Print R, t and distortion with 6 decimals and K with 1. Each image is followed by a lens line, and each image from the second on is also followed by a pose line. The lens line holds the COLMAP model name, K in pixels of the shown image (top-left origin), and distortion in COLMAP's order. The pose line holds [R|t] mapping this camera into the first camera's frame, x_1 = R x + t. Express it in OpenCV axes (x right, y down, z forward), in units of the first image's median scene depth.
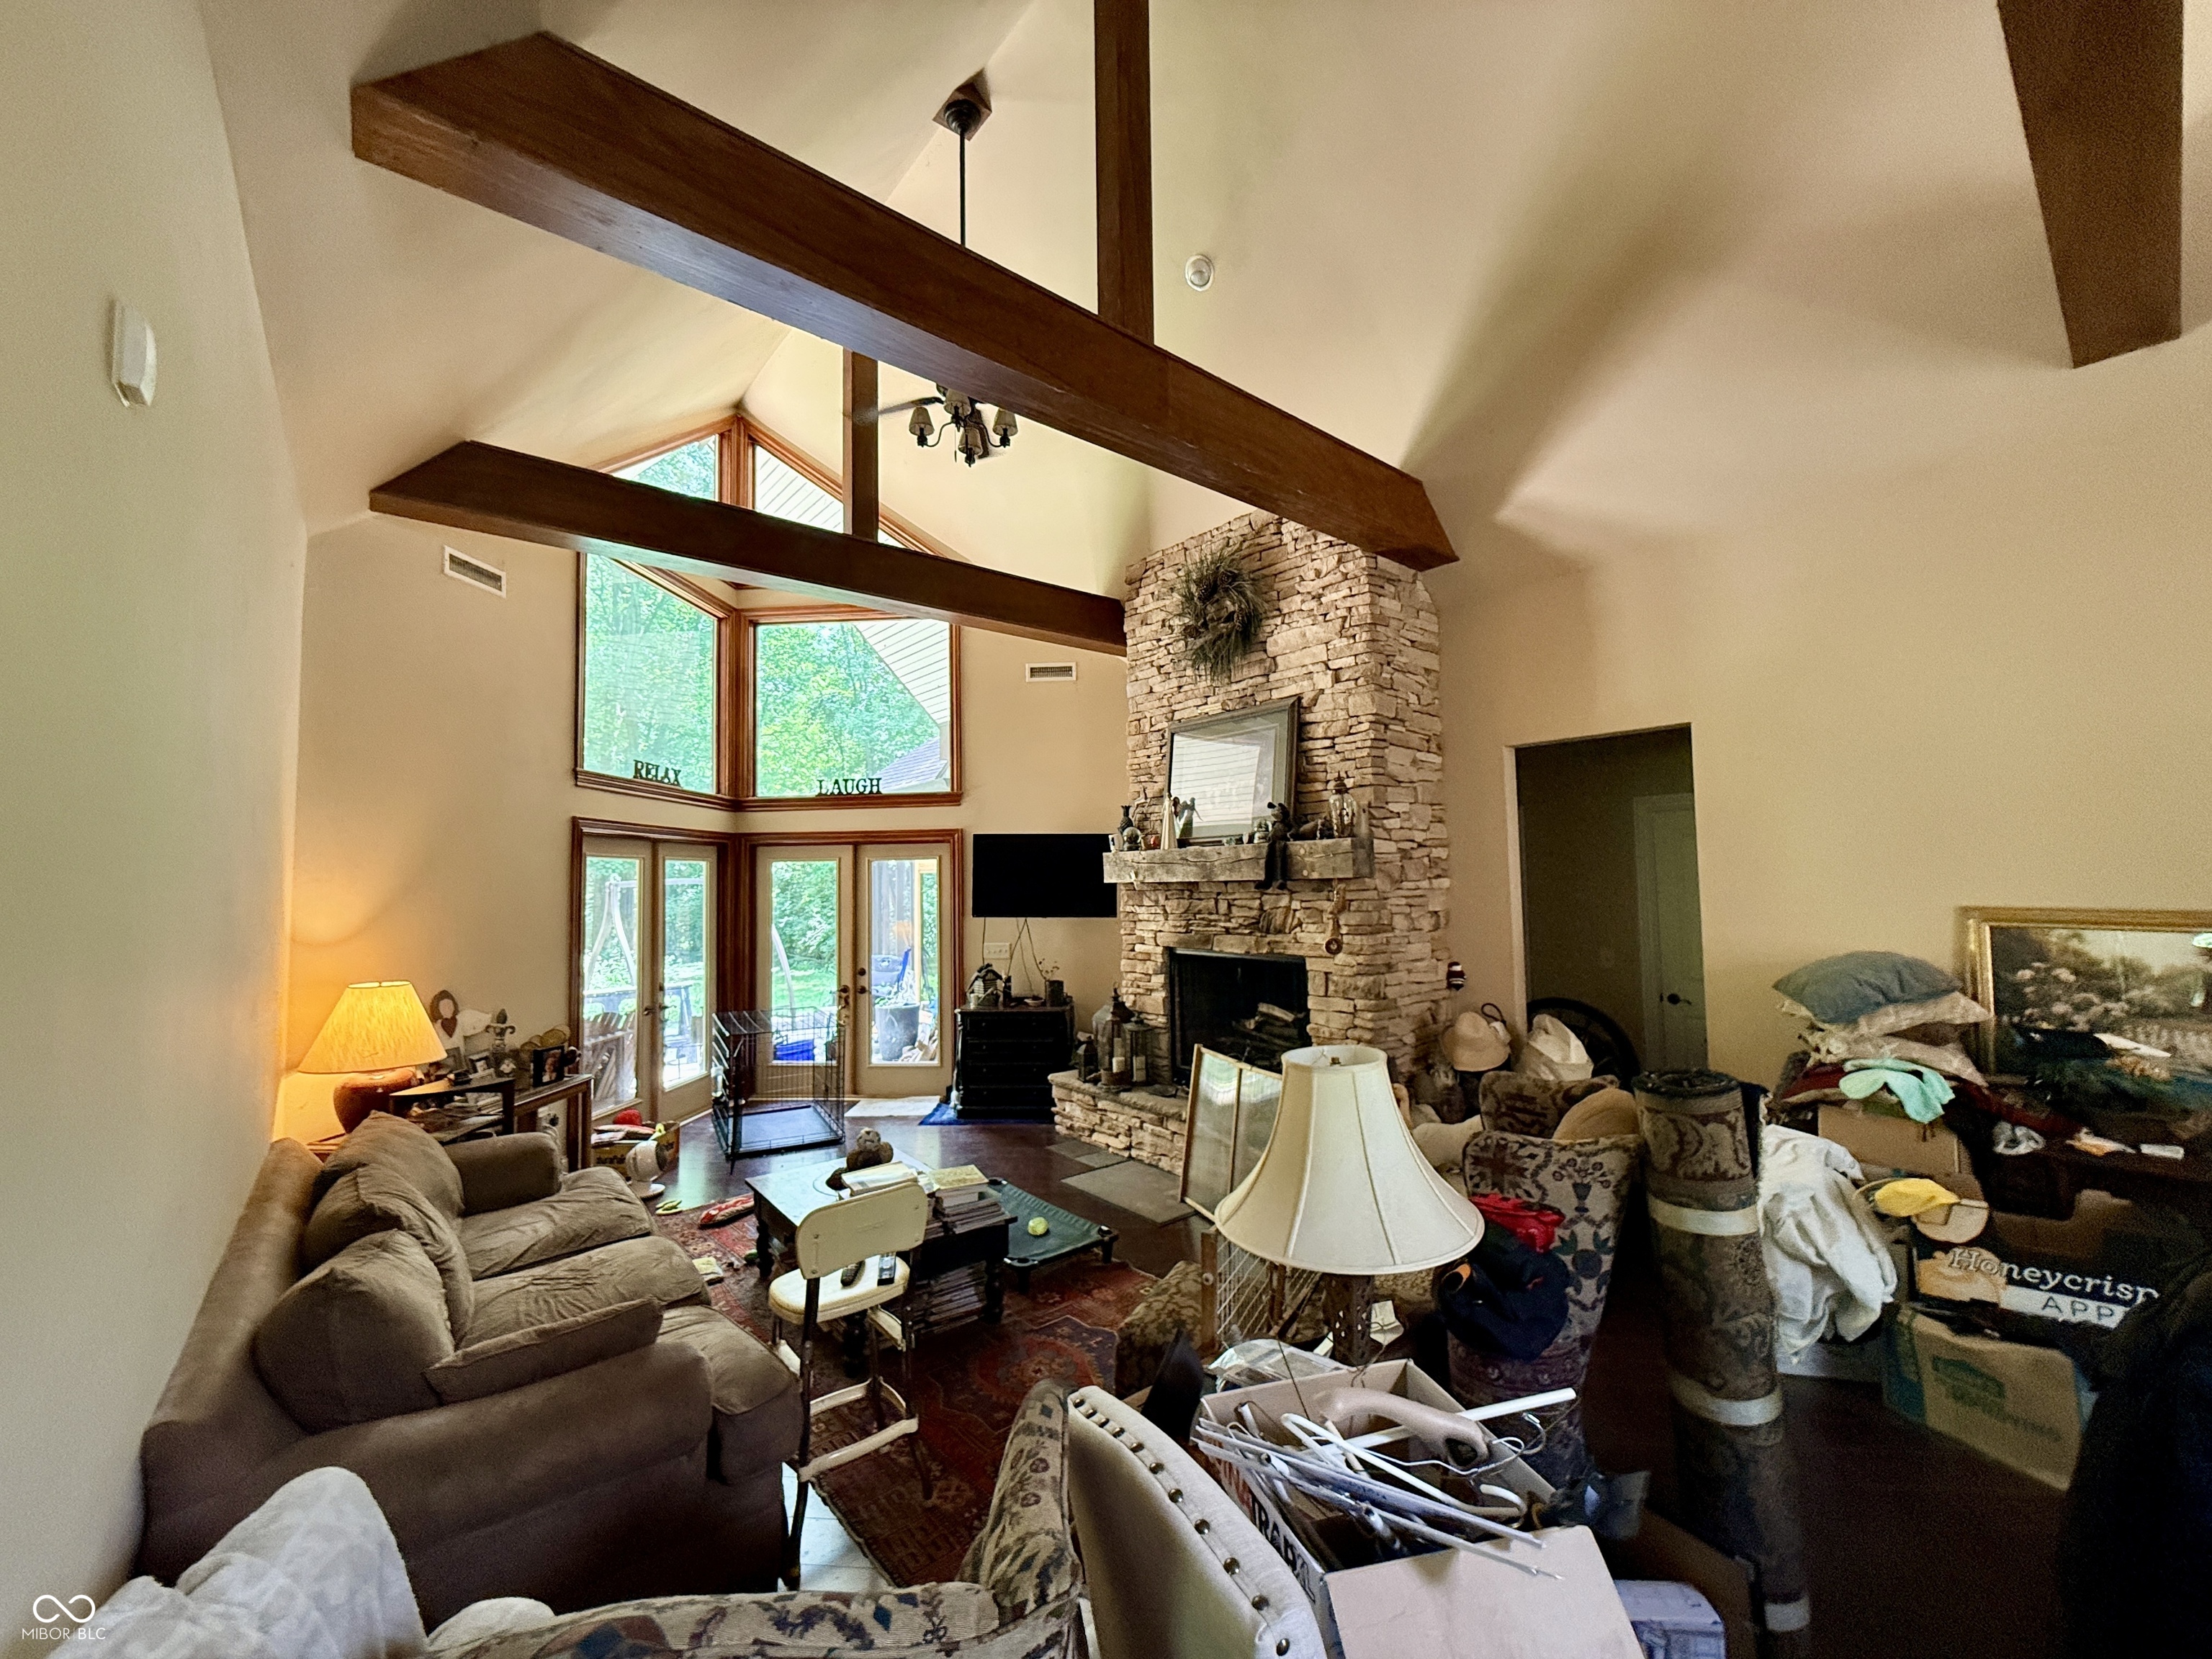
lens RADIAL K [[885.1, 0, 1107.5], [0, 885.1, 835.5], [0, 0, 1]] dist [-0.000696, -0.000005]
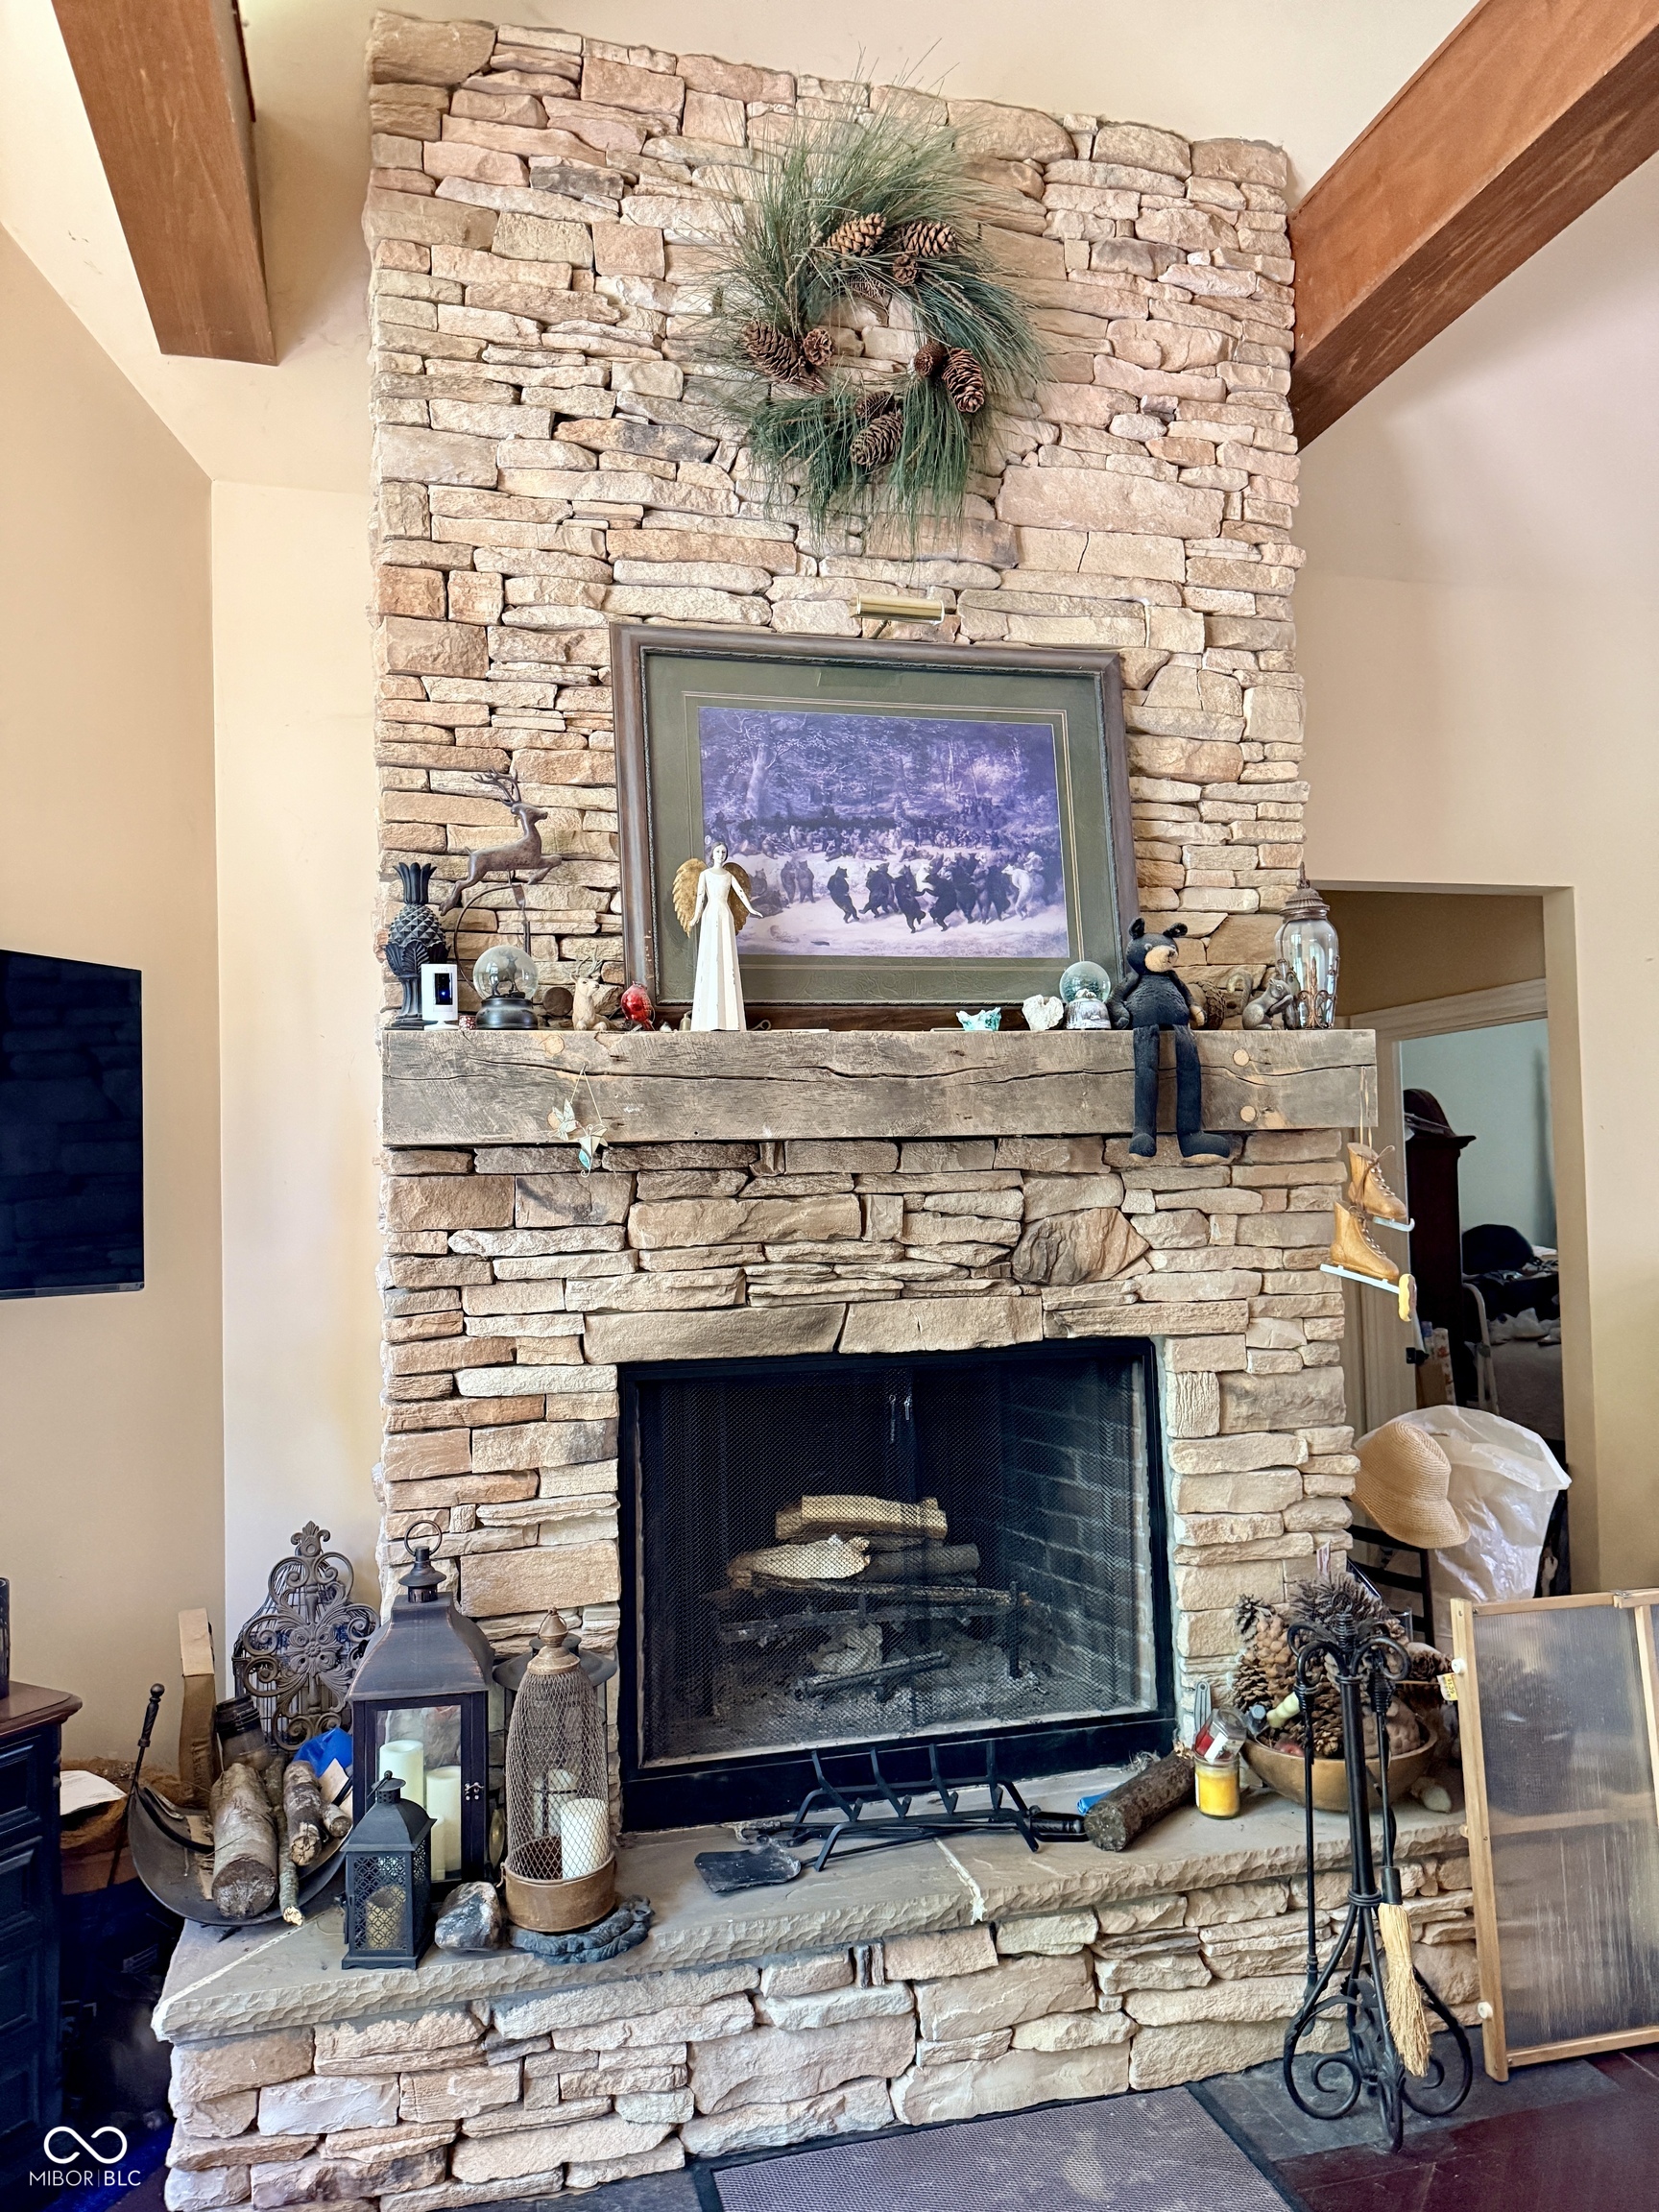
lens RADIAL K [[1568.2, 0, 827.5], [0, 1568.2, 1105.6], [0, 0, 1]] dist [0.014948, -0.005955]
pose [[0.423200, 0.049036, 0.904708, -0.418318], [-0.033424, 0.998700, -0.038495, 0.063704], [-0.905419, -0.013948, 0.424289, 0.792505]]
